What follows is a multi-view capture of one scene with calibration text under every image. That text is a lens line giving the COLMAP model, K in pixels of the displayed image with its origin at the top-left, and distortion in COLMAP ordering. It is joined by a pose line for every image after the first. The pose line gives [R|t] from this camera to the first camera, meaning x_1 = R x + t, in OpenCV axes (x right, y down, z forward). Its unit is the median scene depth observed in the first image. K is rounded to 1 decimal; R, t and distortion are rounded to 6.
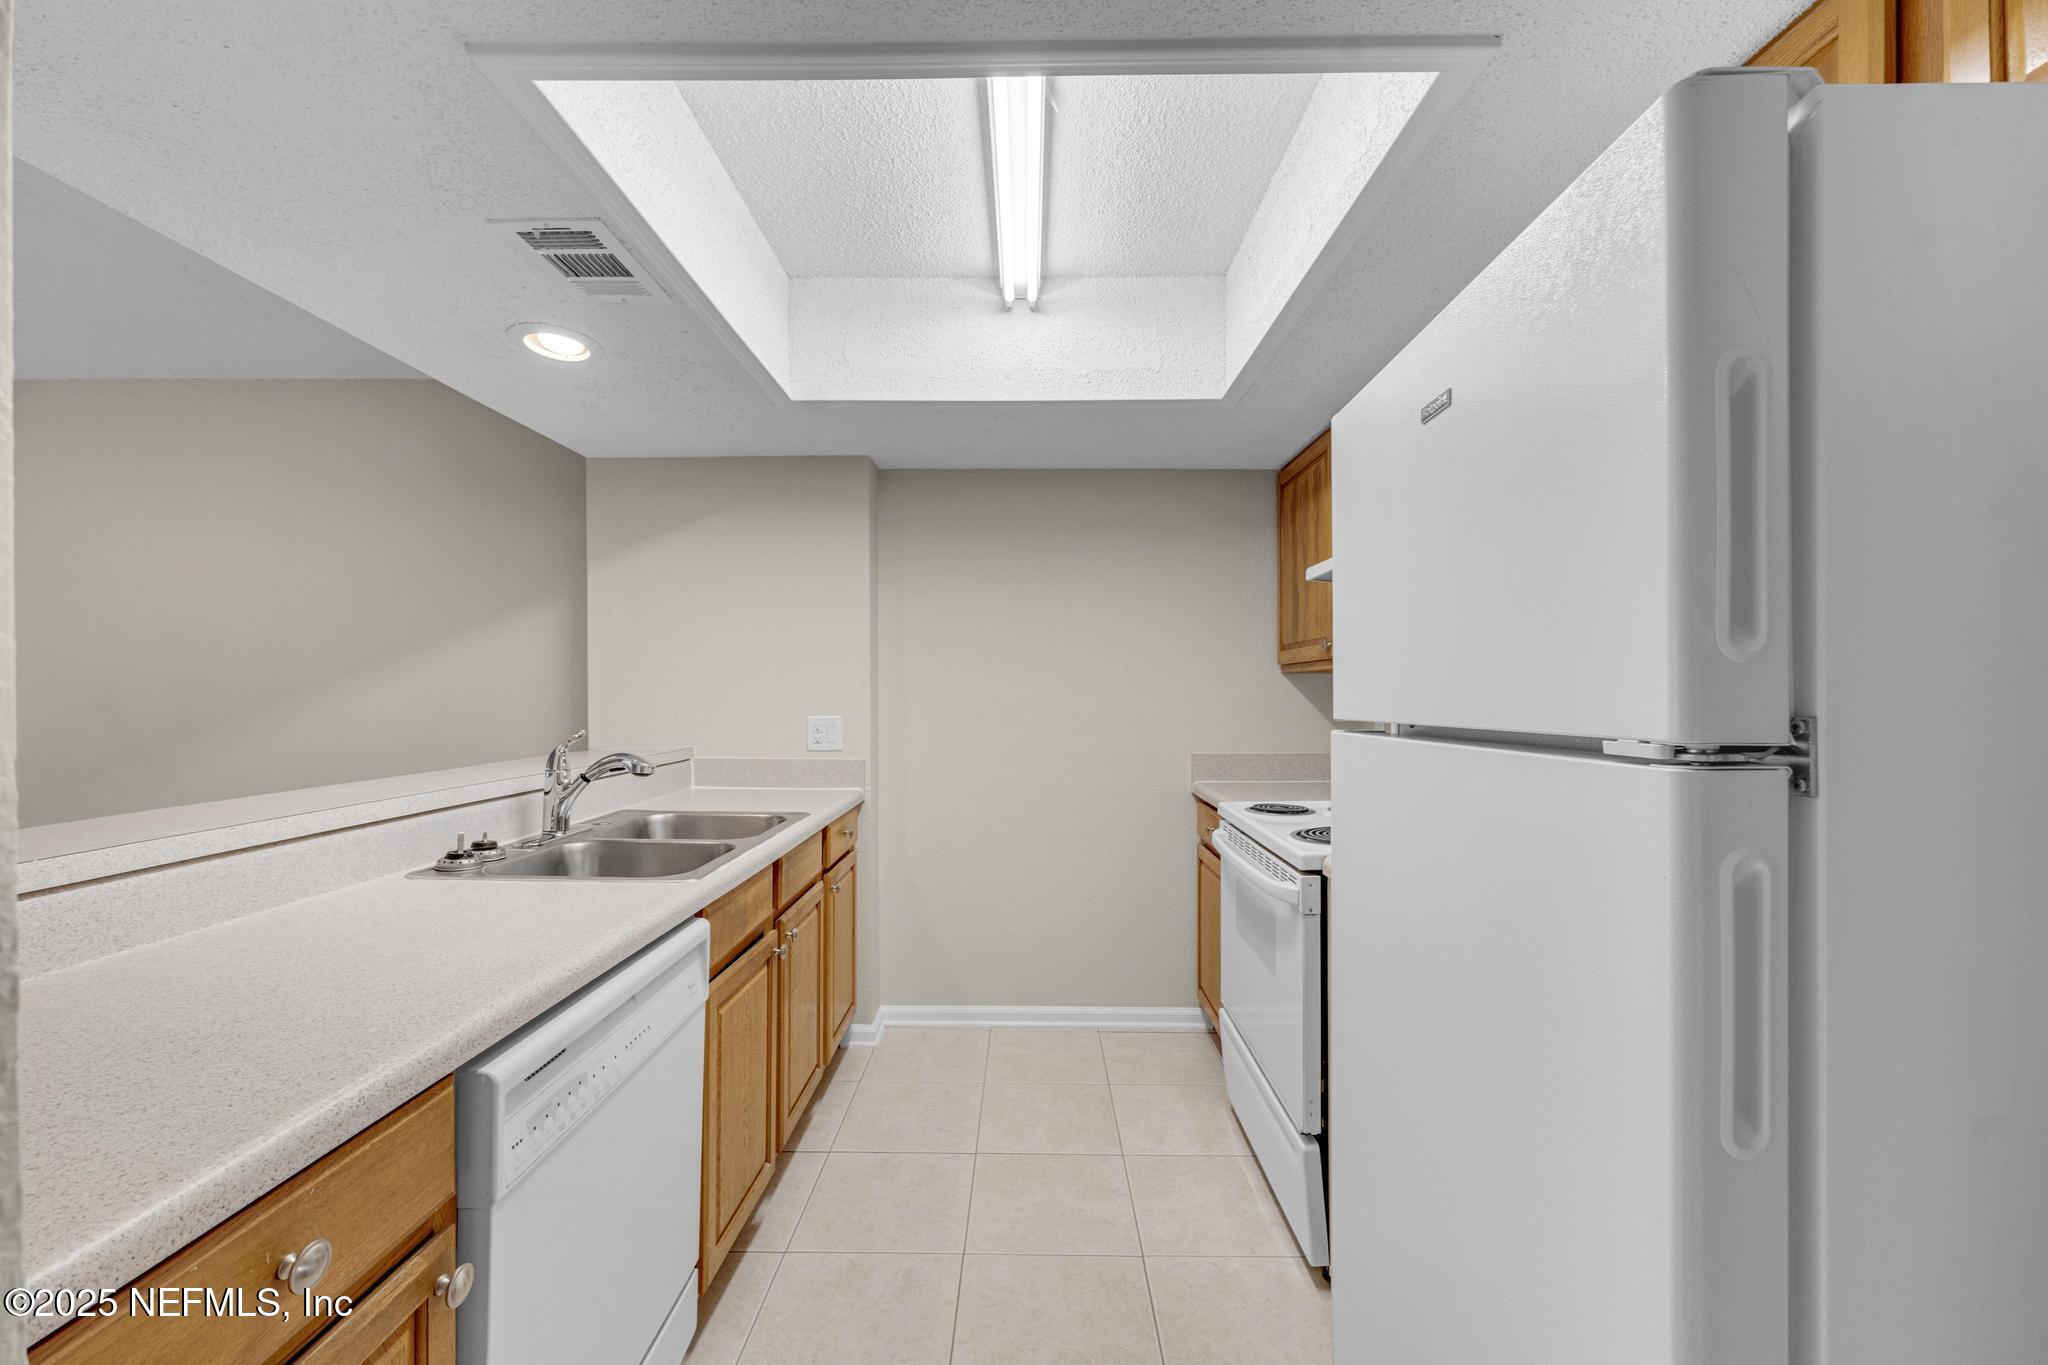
lens RADIAL K [[851.4, 0, 1047.1], [0, 851.4, 709.5], [0, 0, 1]] dist [-0.003347, 0.003211]
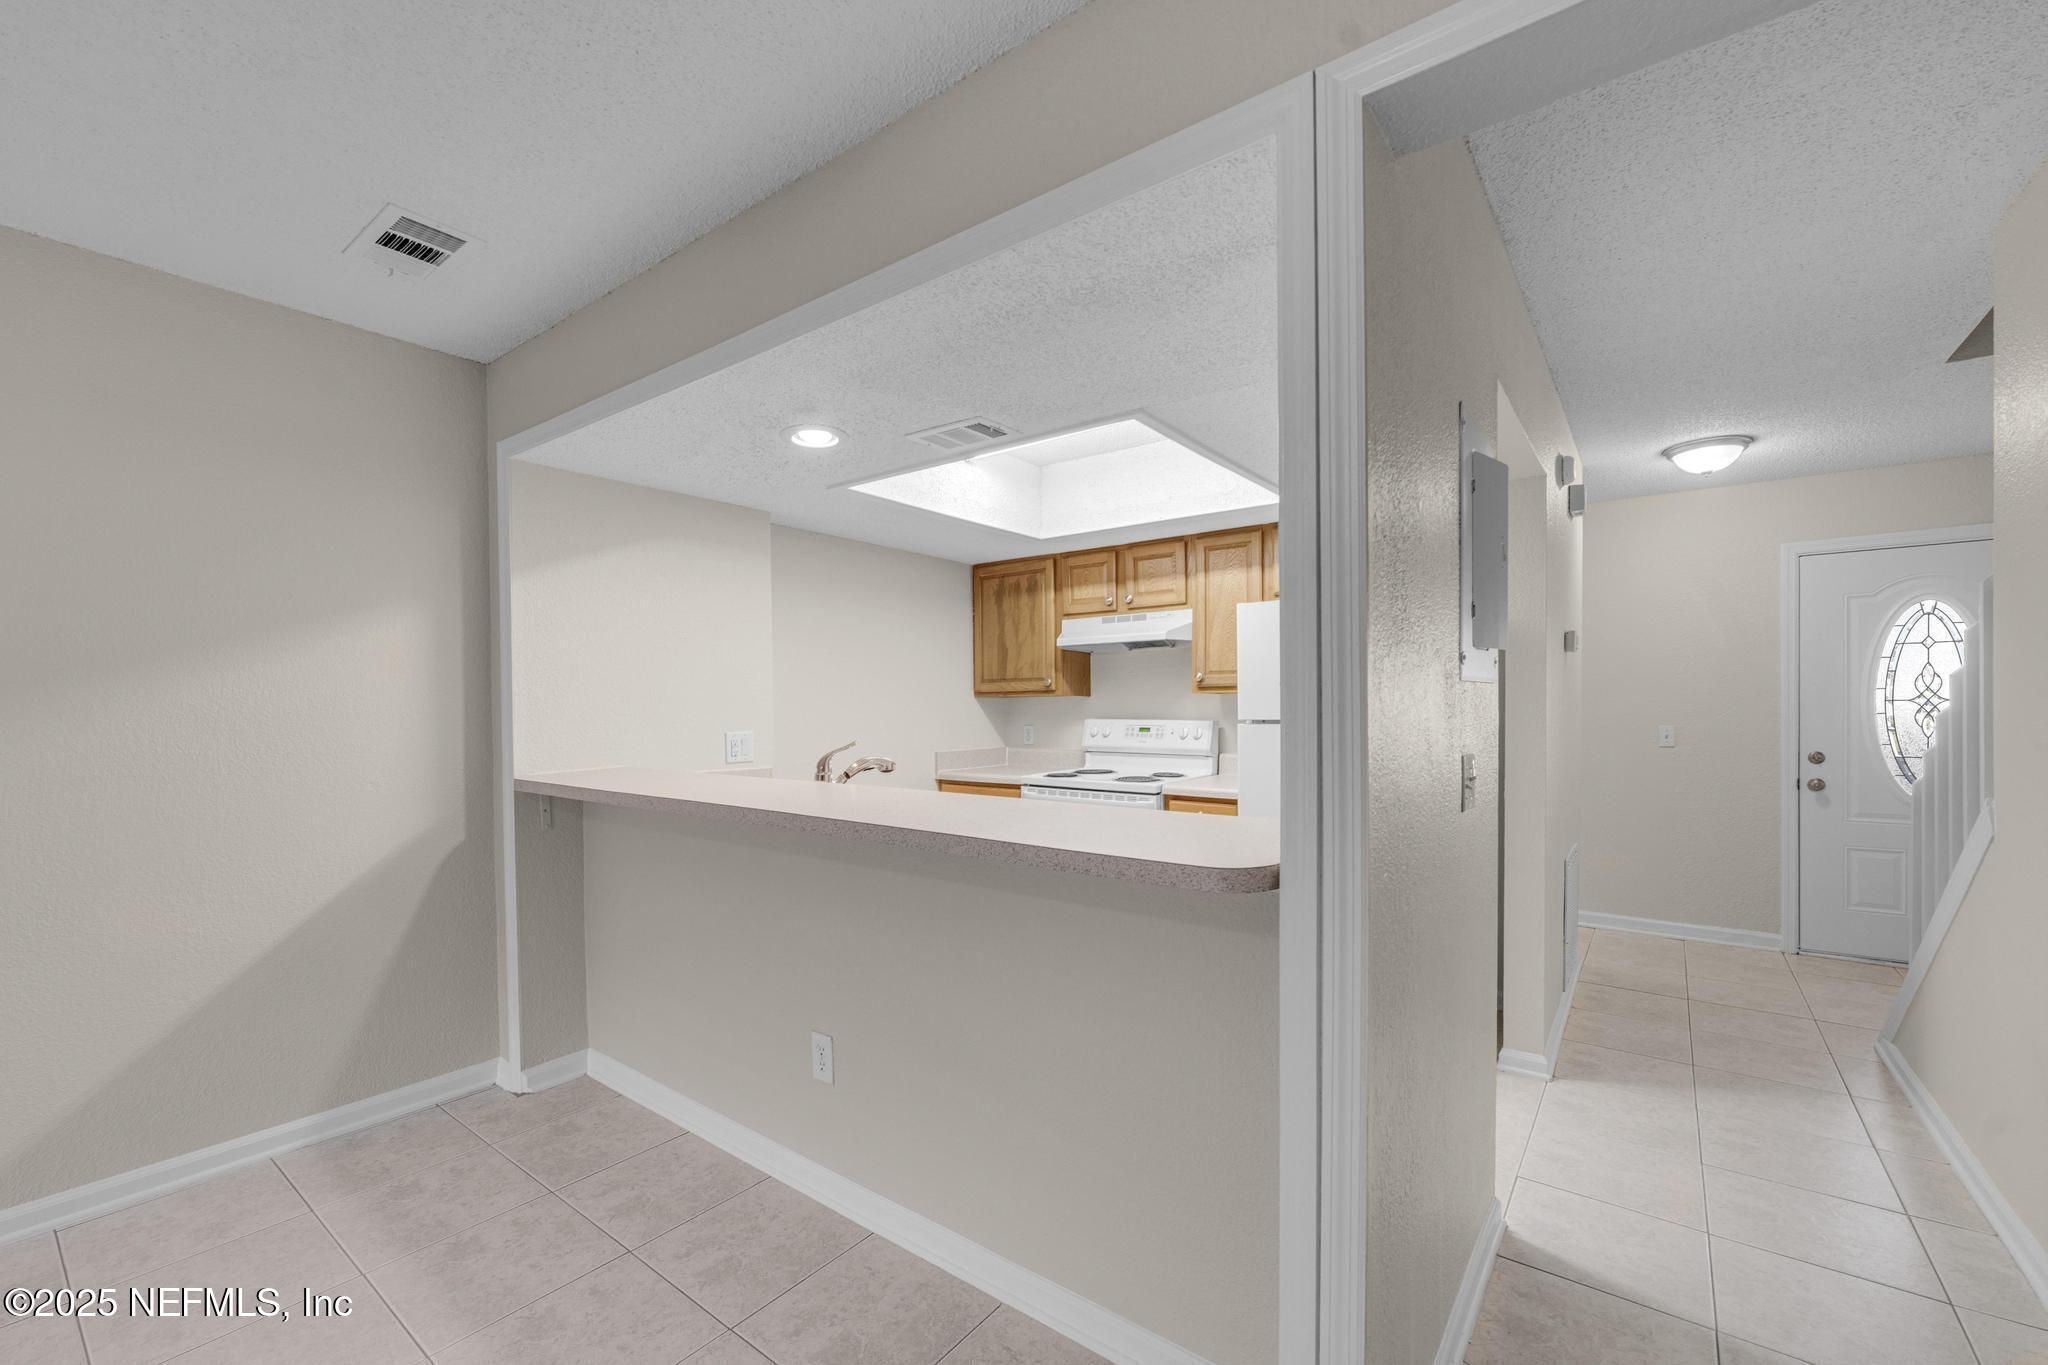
lens RADIAL K [[851.4, 0, 1072.5], [0, 851.4, 714.9], [0, 0, 1]] dist [-0.003347, 0.003211]
pose [[0.574824, -0.006438, 0.818252, -1.560022], [0.013304, 0.999910, -0.001479, -0.007793], [-0.818169, 0.011737, 0.574858, -0.061878]]
